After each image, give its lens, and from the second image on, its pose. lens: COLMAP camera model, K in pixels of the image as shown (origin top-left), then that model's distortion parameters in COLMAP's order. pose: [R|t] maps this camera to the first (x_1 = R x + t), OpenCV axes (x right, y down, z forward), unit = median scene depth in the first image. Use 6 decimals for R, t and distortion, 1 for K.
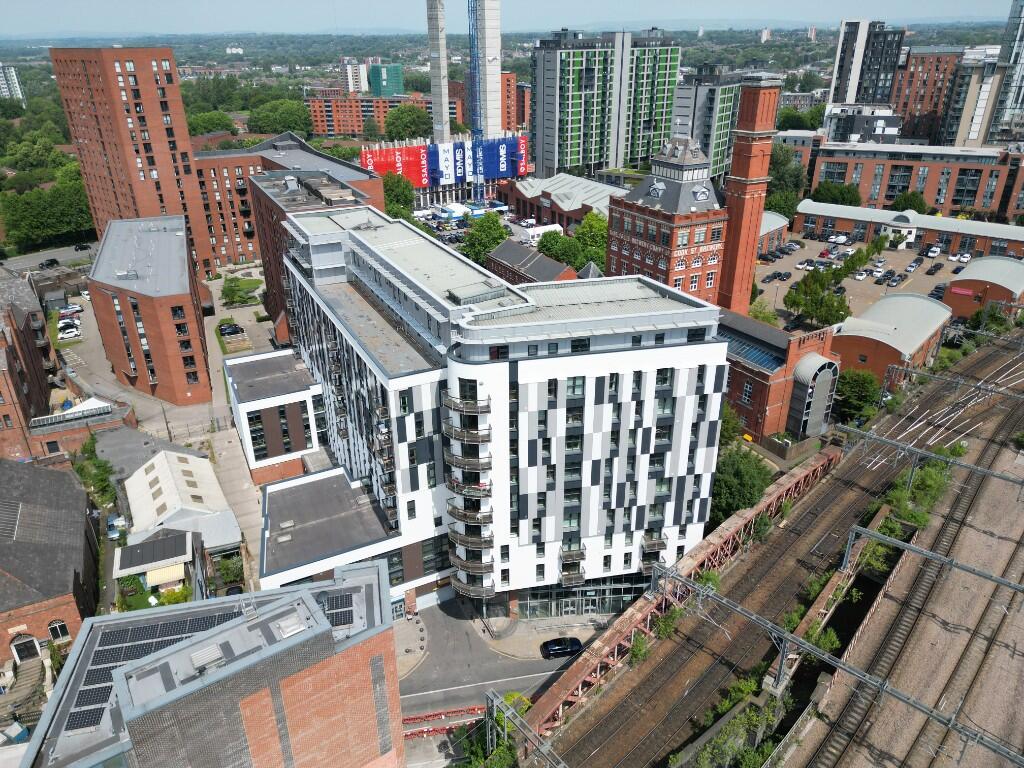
lens RADIAL K [[716.4, 0, 512.4], [0, 716.4, 385.1], [0, 0, 1]] dist [0.002882, 0.000179]
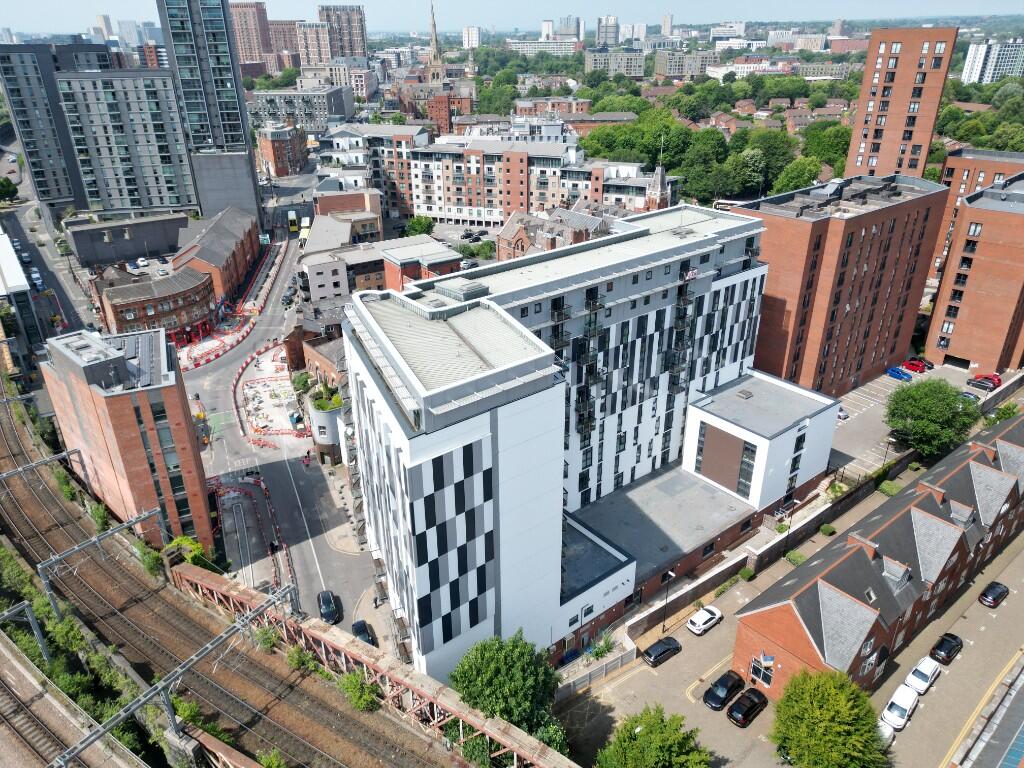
lens RADIAL K [[716.4, 0, 512.2], [0, 716.4, 383.5], [0, 0, 1]] dist [0.002882, 0.000179]
pose [[0.204083, 0.436135, -0.876434, 0.384830], [-0.415452, 0.849242, 0.325864, -0.160841], [0.886425, 0.297613, 0.354509, 0.335267]]
